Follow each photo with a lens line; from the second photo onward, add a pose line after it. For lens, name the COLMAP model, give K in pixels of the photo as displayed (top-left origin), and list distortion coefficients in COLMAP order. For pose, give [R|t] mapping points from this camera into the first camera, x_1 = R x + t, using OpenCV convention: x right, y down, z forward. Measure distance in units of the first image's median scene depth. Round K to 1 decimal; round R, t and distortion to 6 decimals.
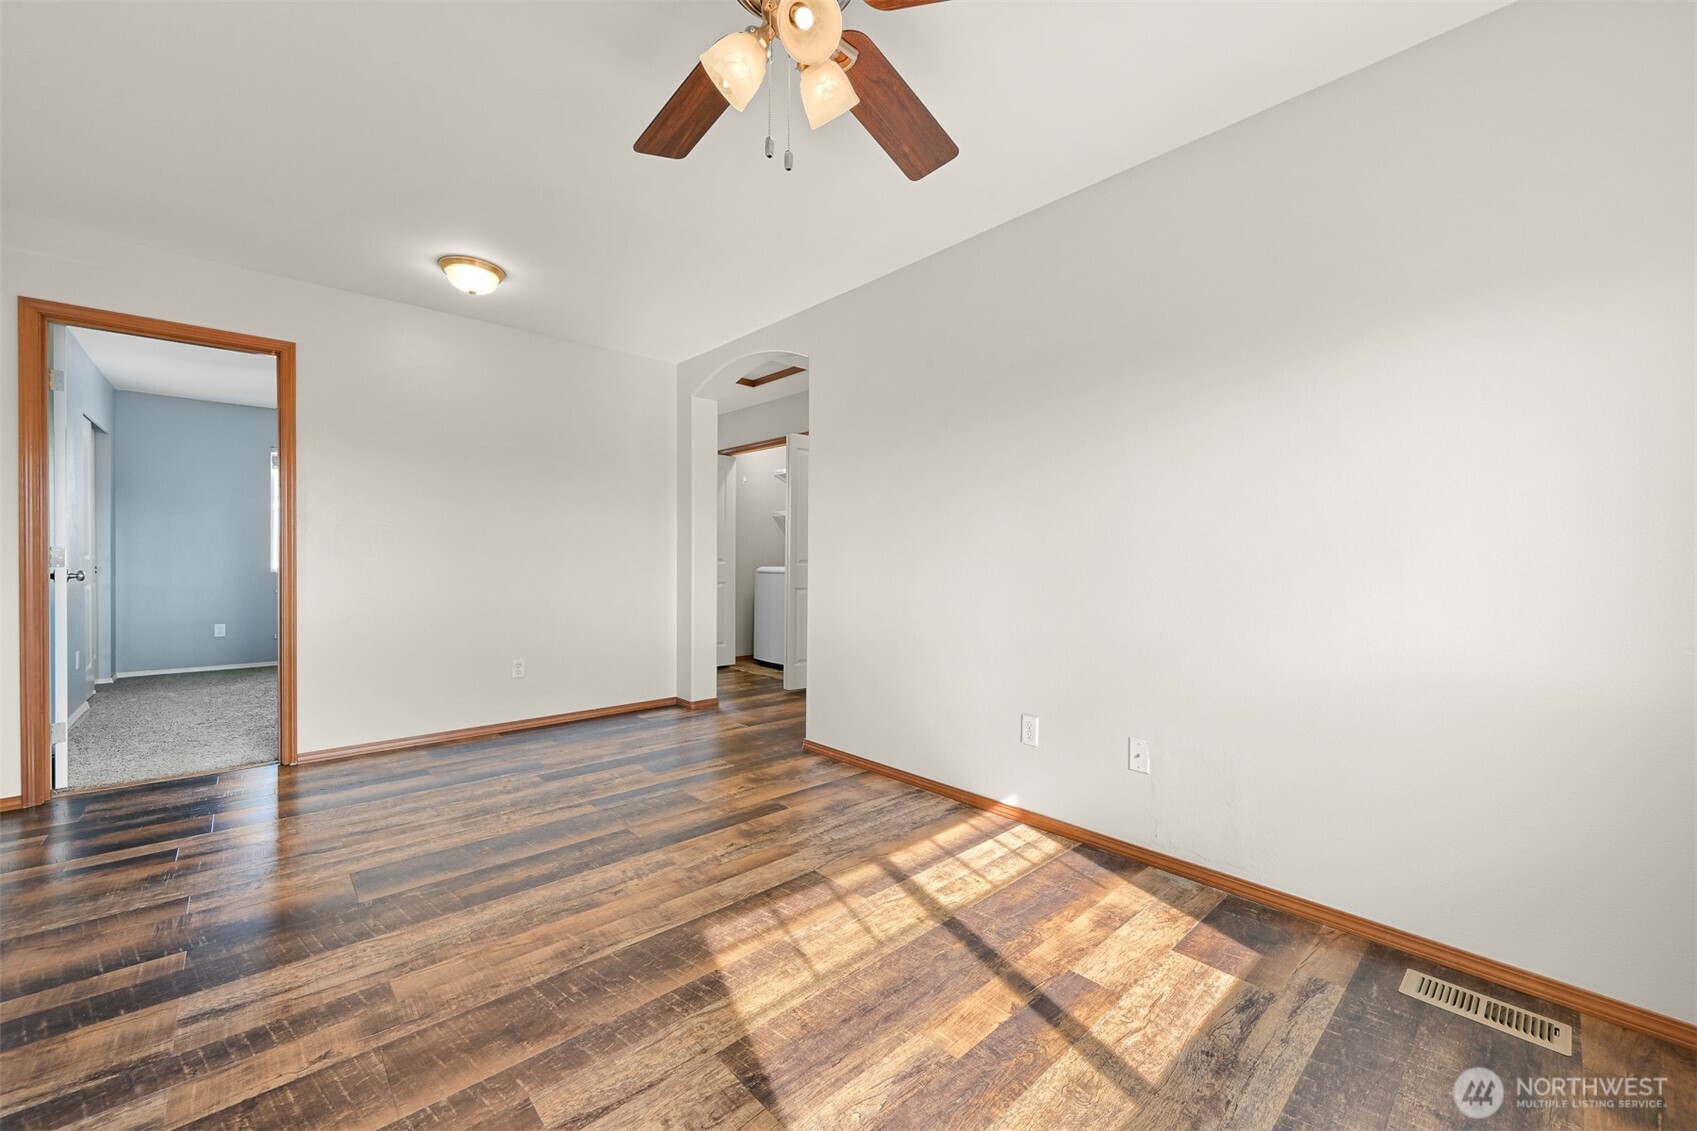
lens RADIAL K [[668.7, 0, 858.8], [0, 668.7, 564.0], [0, 0, 1]] dist [-0.002466, 0.000192]
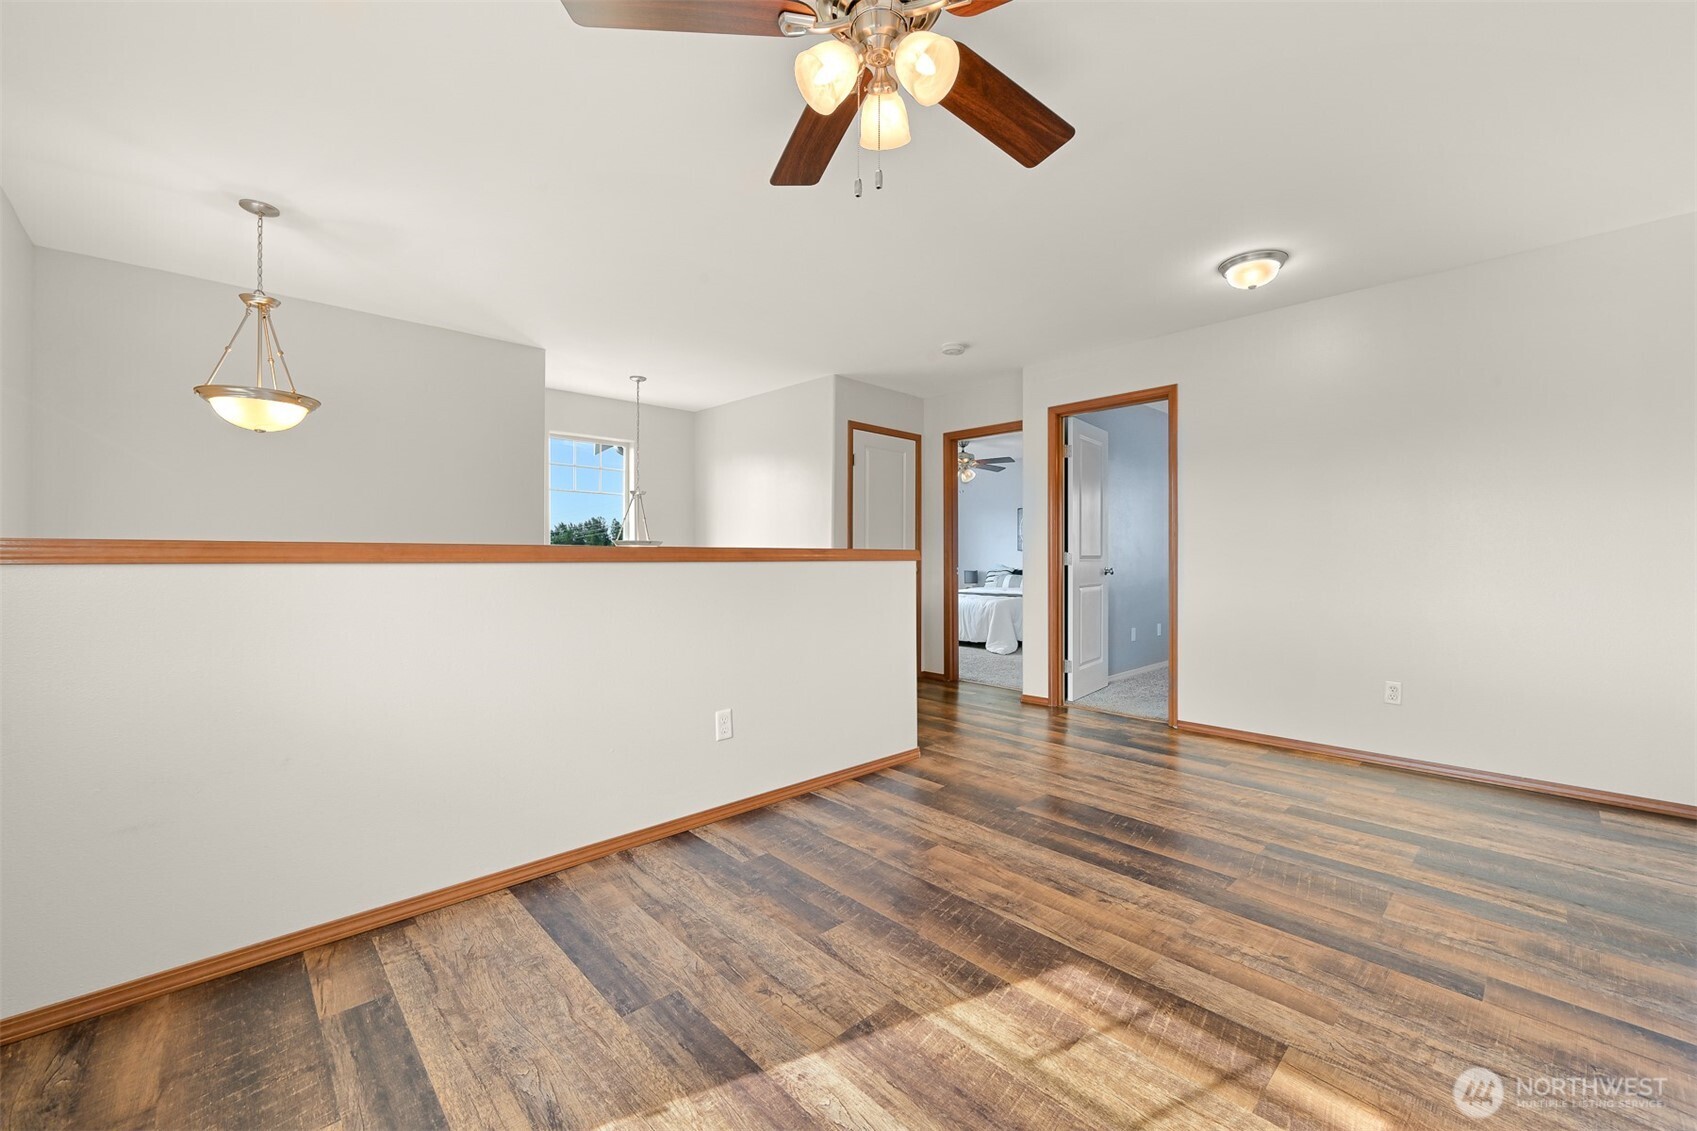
lens RADIAL K [[668.7, 0, 843.3], [0, 668.7, 565.1], [0, 0, 1]] dist [-0.002466, 0.000192]
pose [[0.001784, 0.005610, -0.999983, 0.606657], [-0.008611, 0.999947, 0.005595, -0.001316], [0.999961, 0.008601, 0.001833, 0.607446]]
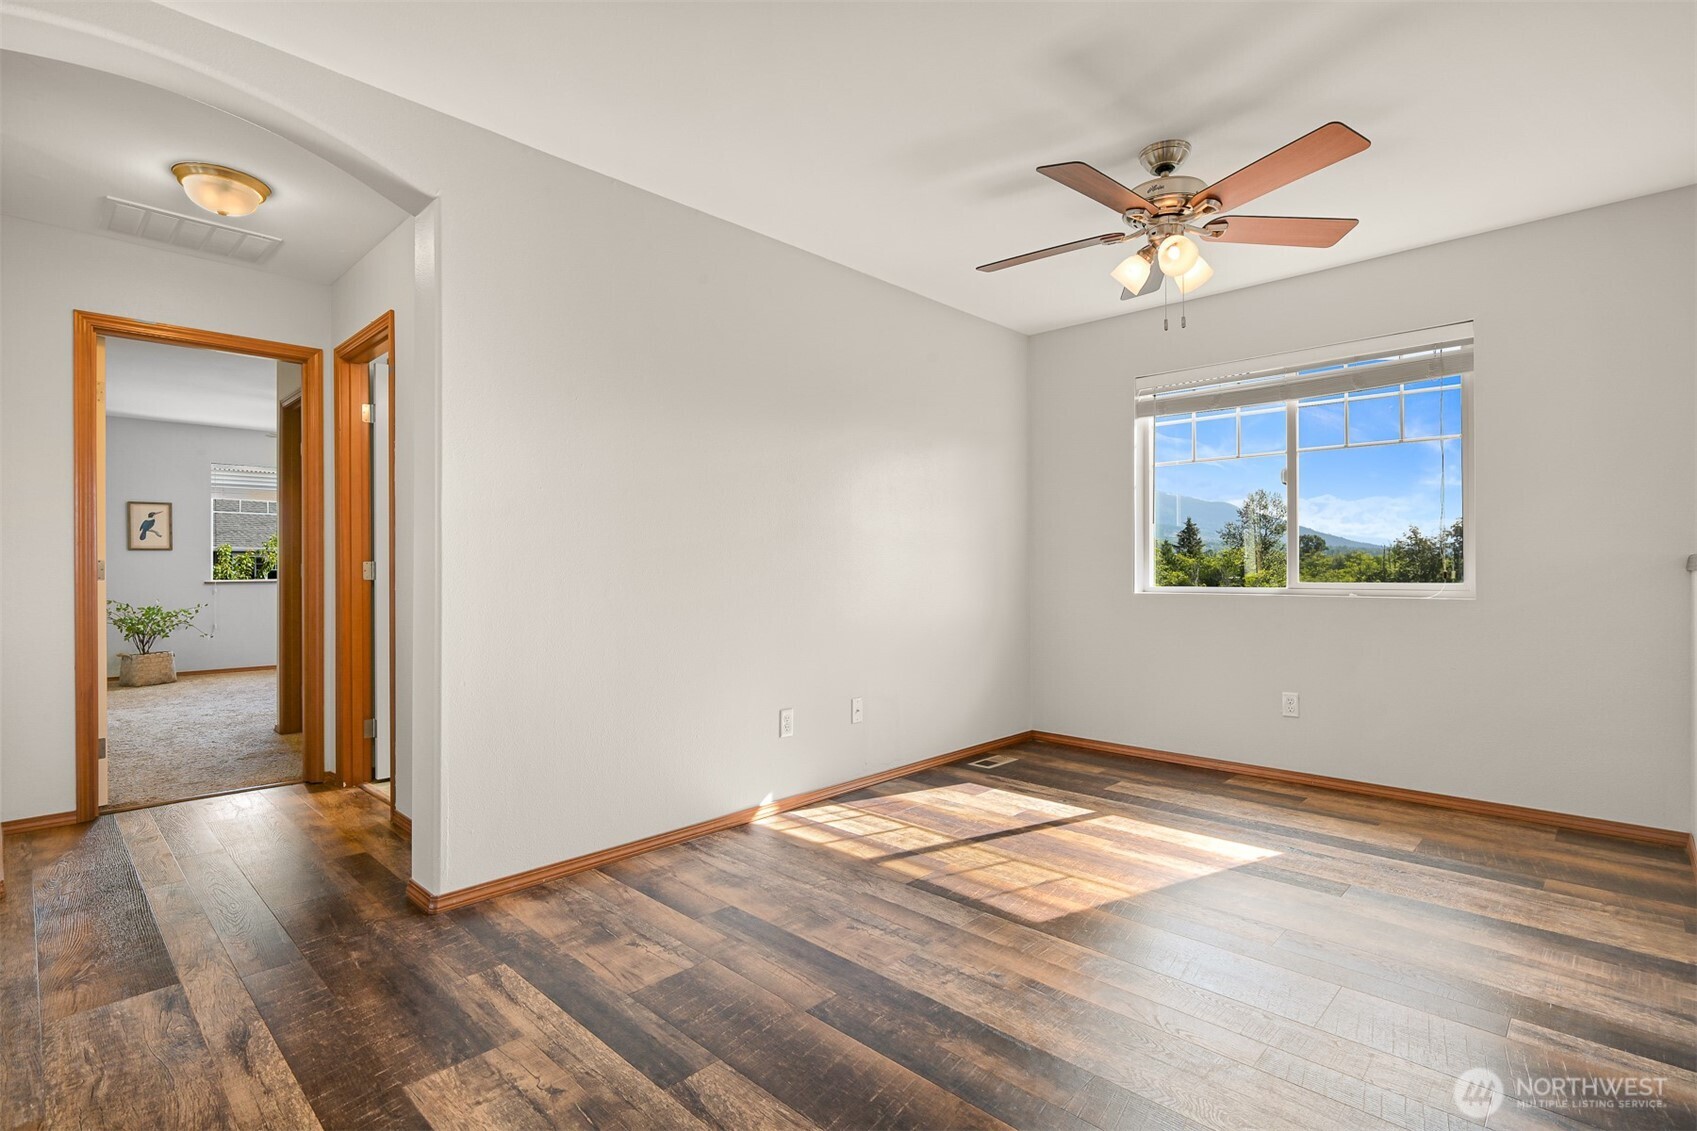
lens RADIAL K [[814.1, 0, 852.5], [0, 814.1, 562.8], [0, 0, 1]] dist [-0.004562, -0.000176]
pose [[-0.060479, -0.004174, 0.998161, -1.328999], [0.007674, 0.999960, 0.004647, -0.018225], [-0.998140, 0.007941, -0.060445, 1.221352]]
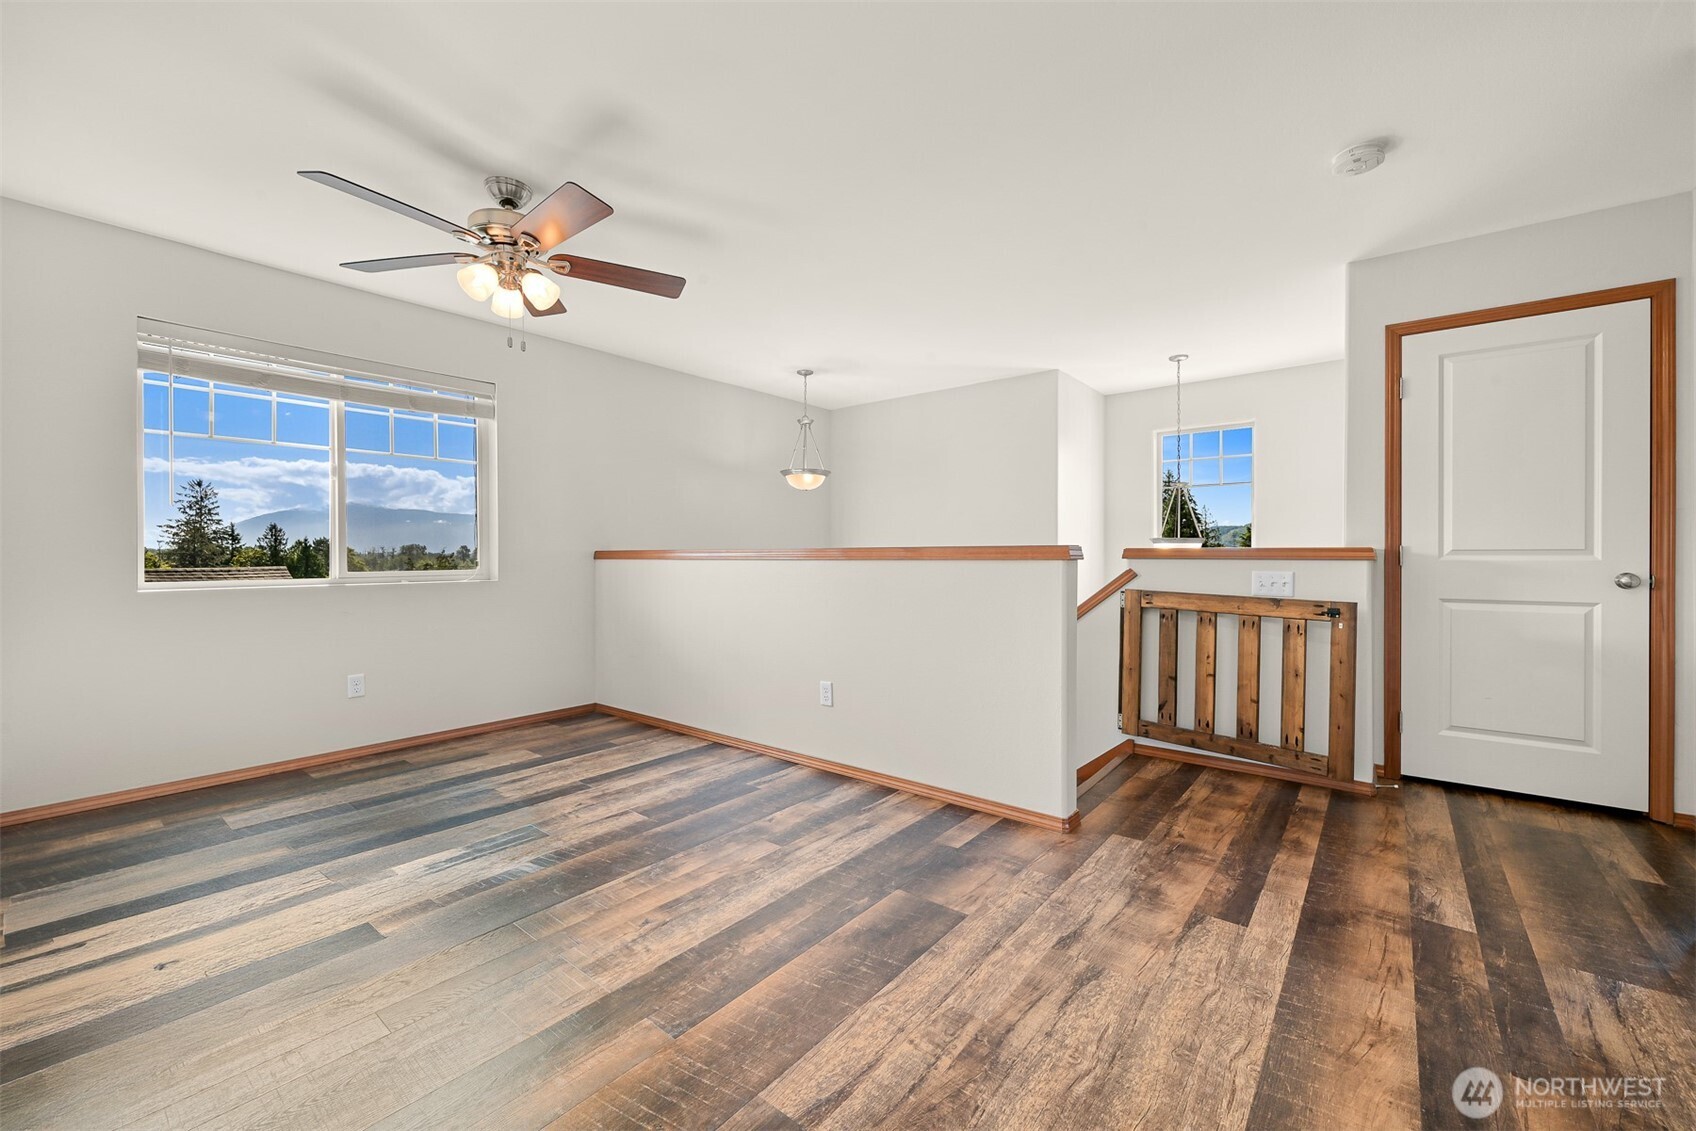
lens RADIAL K [[668.3, 0, 860.0], [0, 668.3, 557.7], [0, 0, 1]] dist [-0.002466, 0.000192]
pose [[-0.988077, -0.005787, -0.153850, -0.503596], [-0.007184, 0.999938, 0.008532, -0.015511], [0.153791, 0.009536, -0.988057, 1.923310]]
